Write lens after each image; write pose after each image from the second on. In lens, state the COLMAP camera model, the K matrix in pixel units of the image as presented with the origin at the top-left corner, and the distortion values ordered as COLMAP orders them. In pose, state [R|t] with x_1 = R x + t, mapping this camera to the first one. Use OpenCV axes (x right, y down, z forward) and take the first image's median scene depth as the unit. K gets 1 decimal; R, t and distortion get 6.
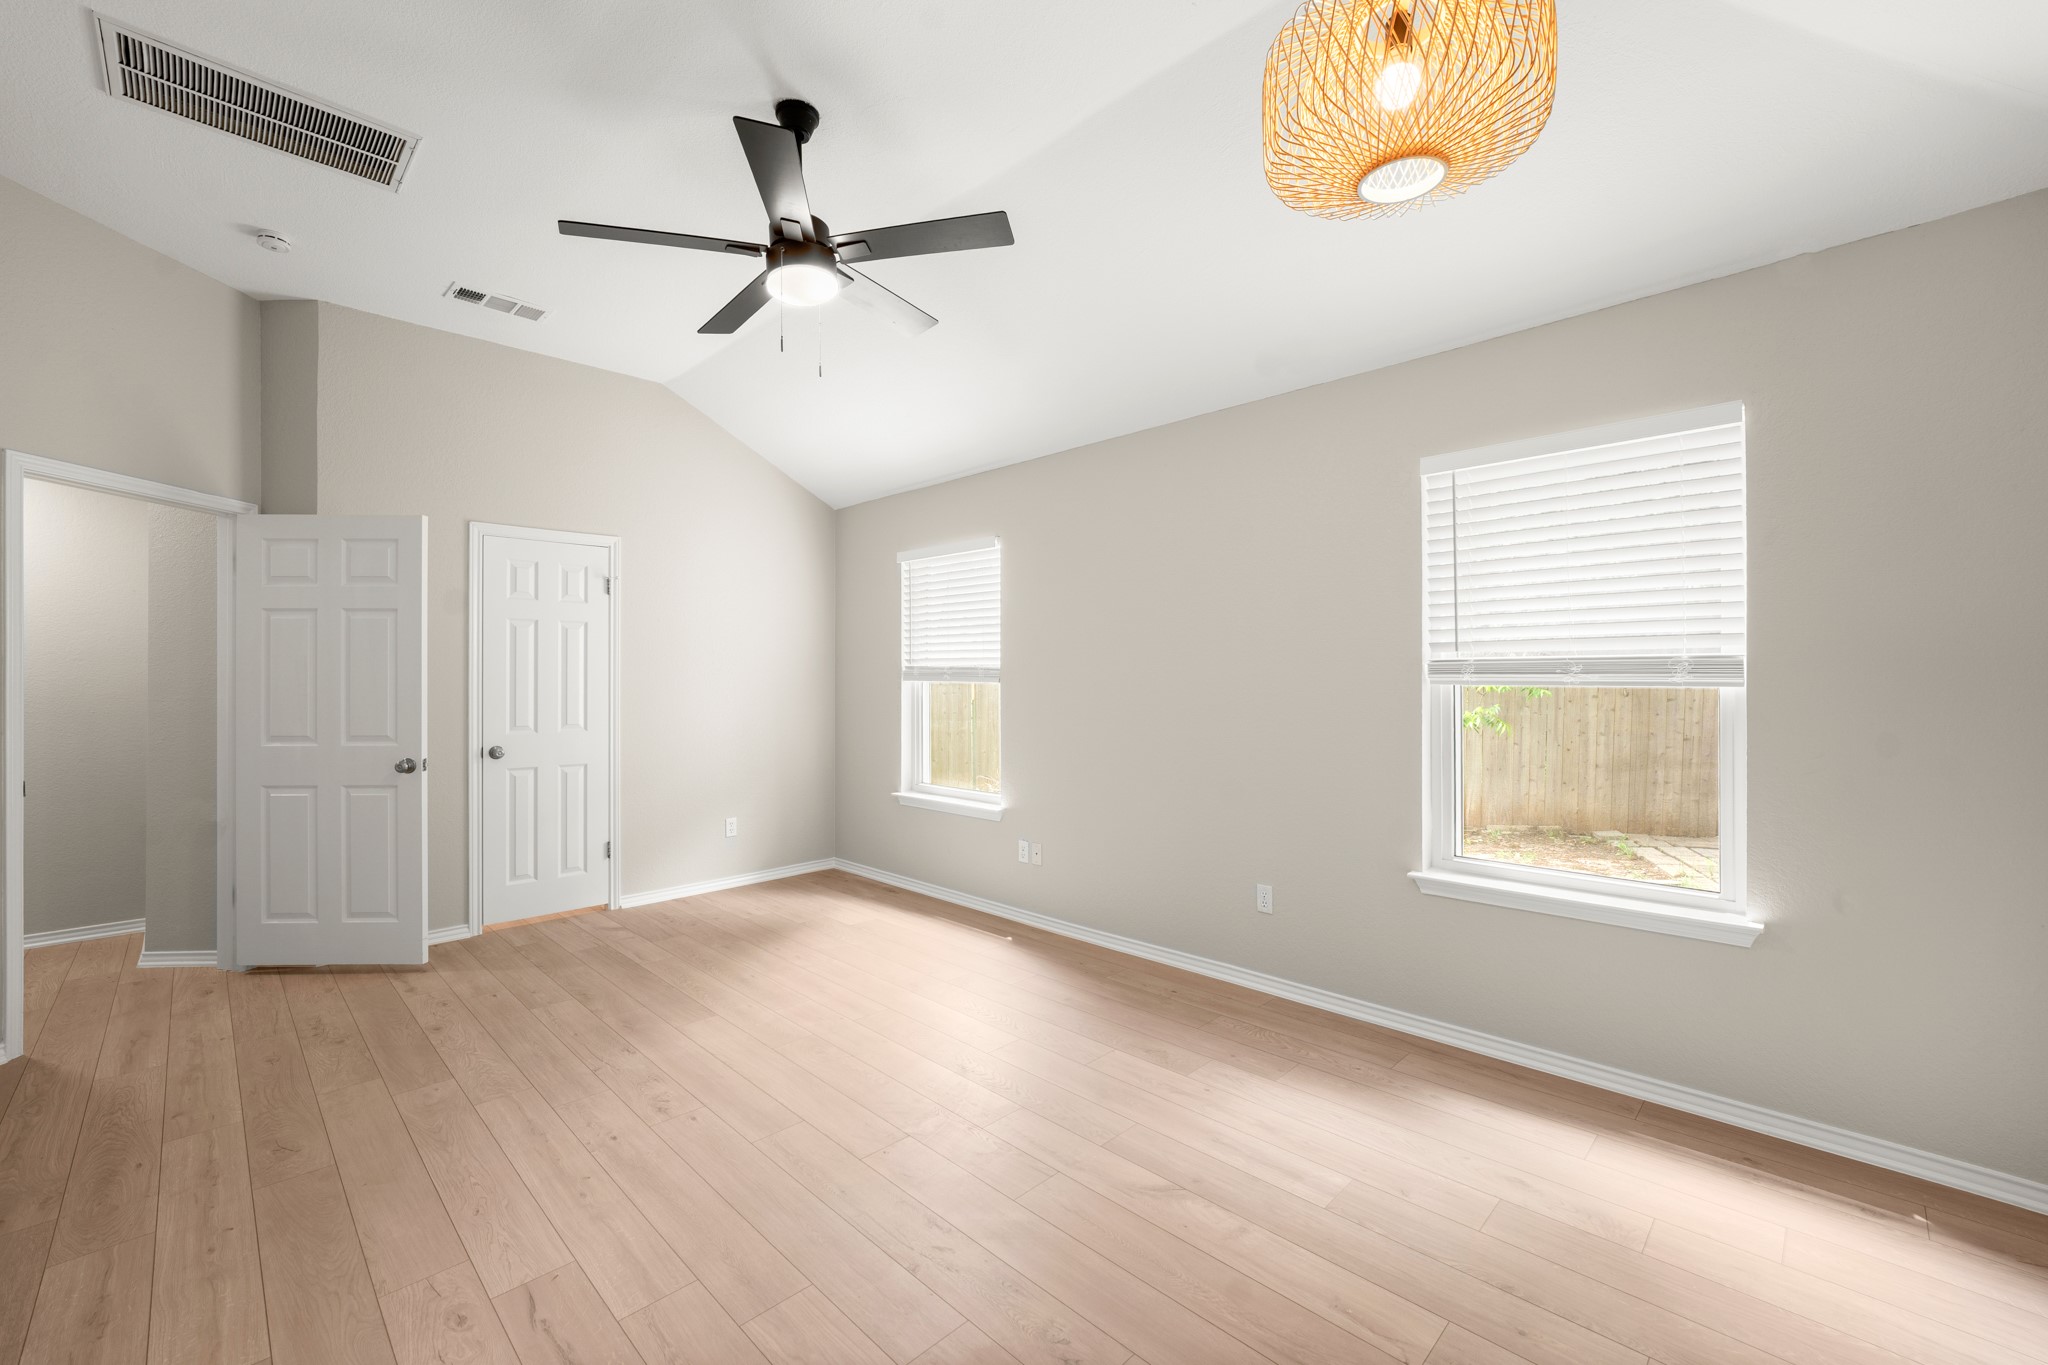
lens RADIAL K [[836.1, 0, 1019.7], [0, 836.1, 683.8], [0, 0, 1]] dist [0.017738, 0.000176]
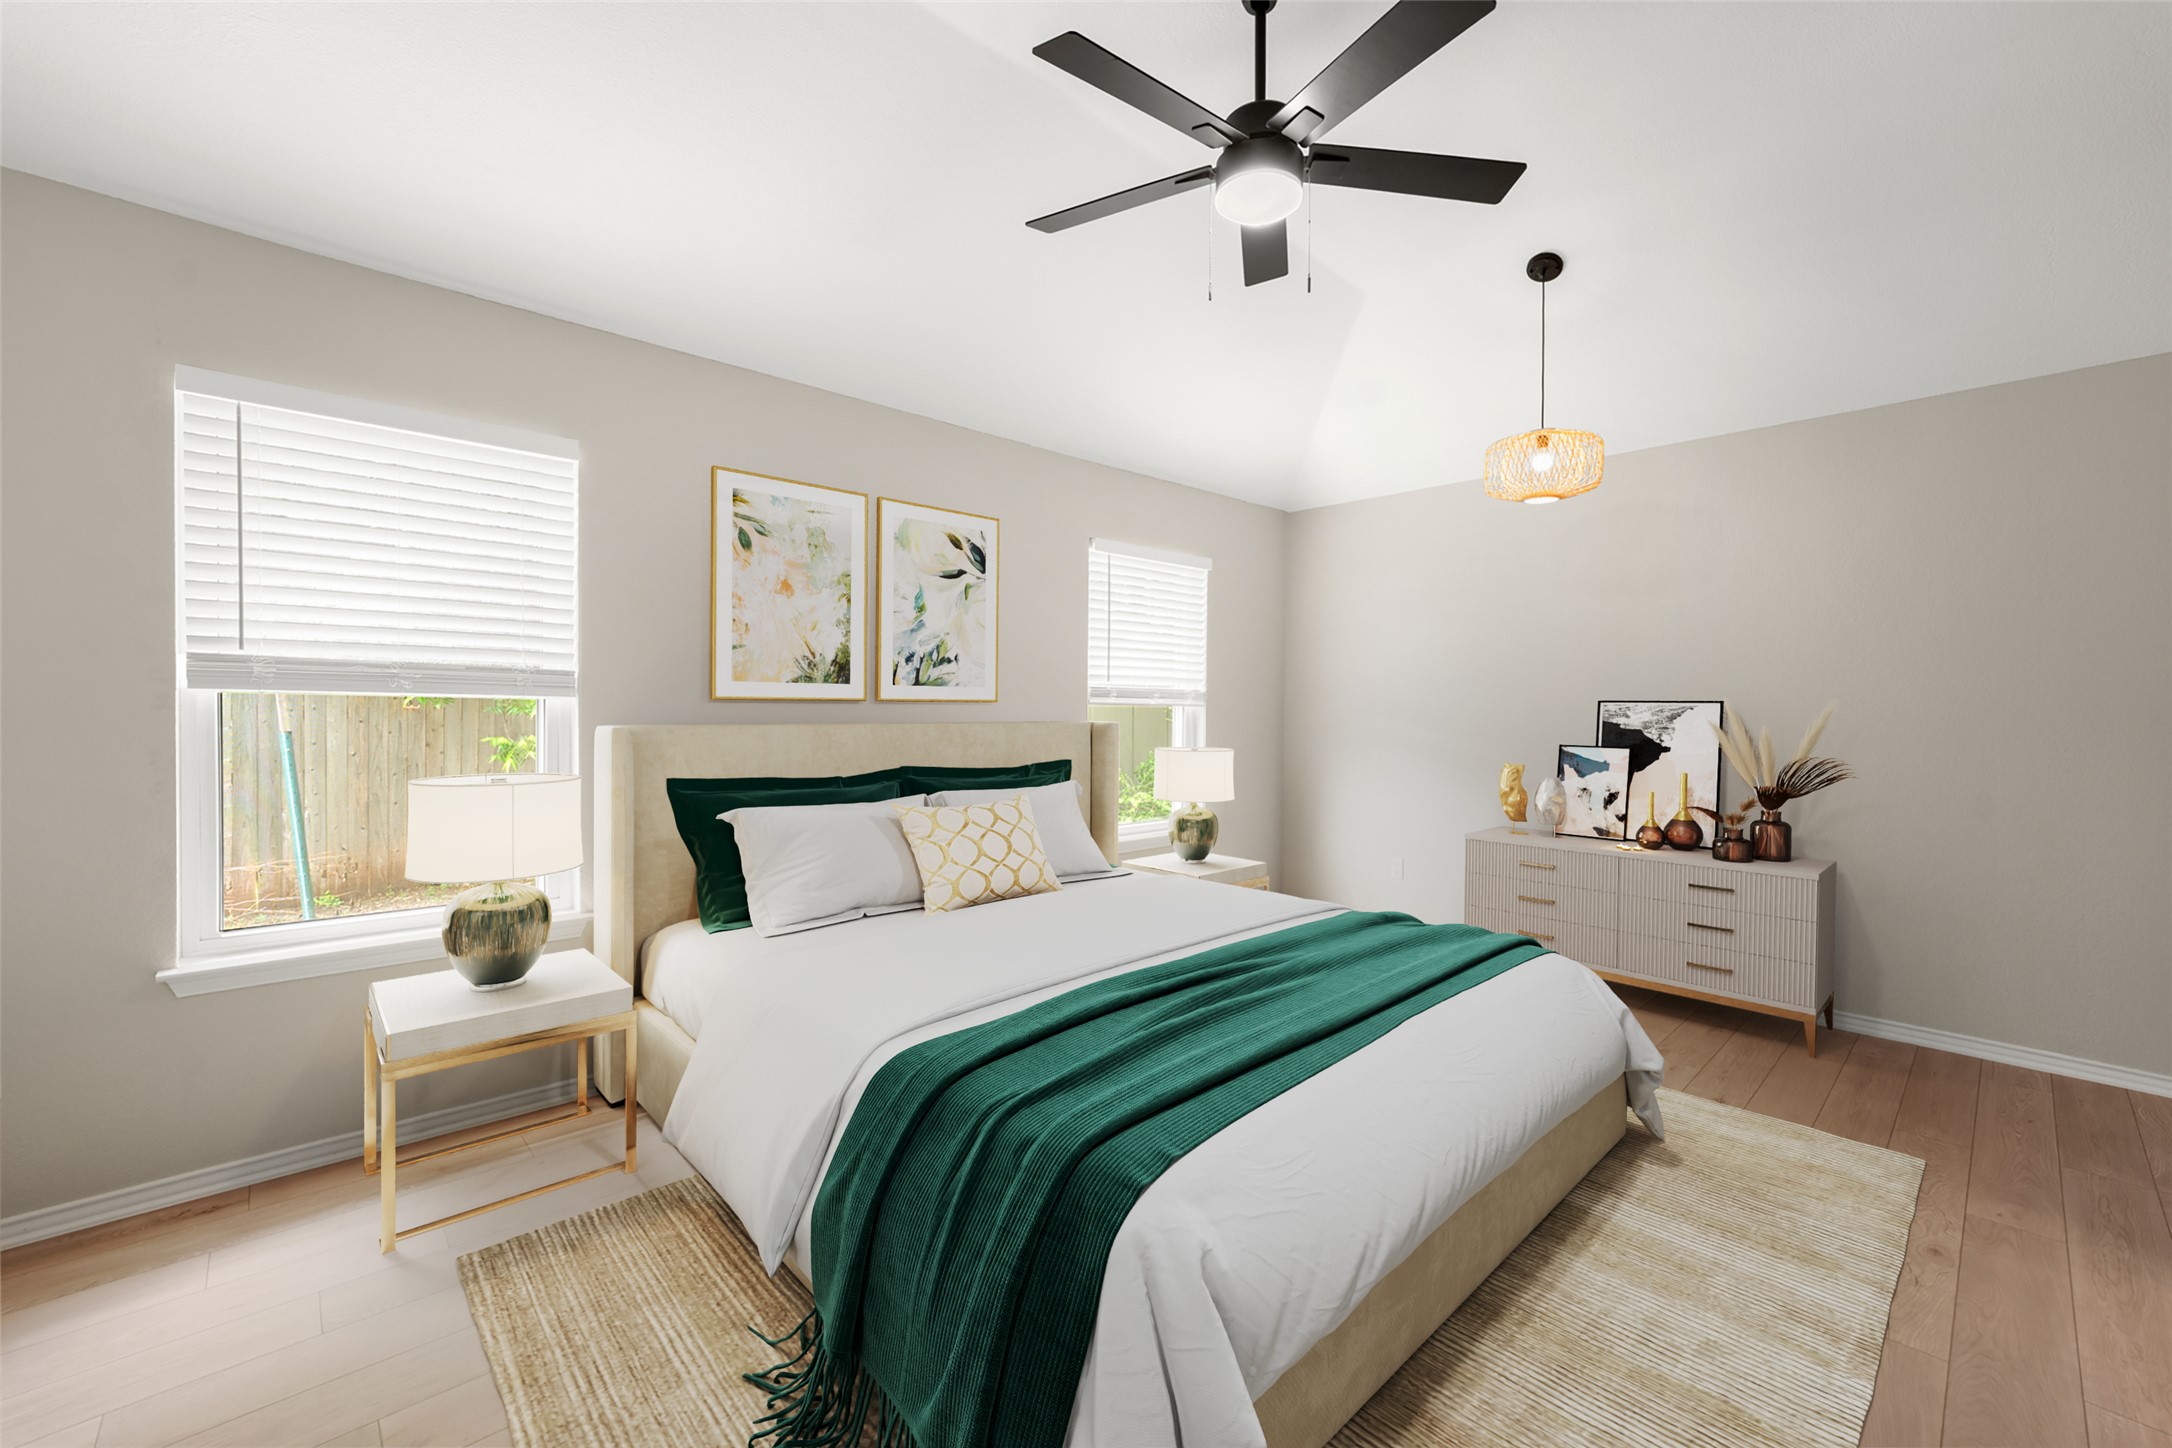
lens RADIAL K [[886.7, 0, 1082.6], [0, 886.7, 719.7], [0, 0, 1]] dist [0.017738, 0.000176]
pose [[0.040715, -0.018202, 0.999005, -0.291987], [-0.009390, 0.999783, 0.018599, -0.000300], [-0.999127, -0.010138, 0.040536, 0.290859]]
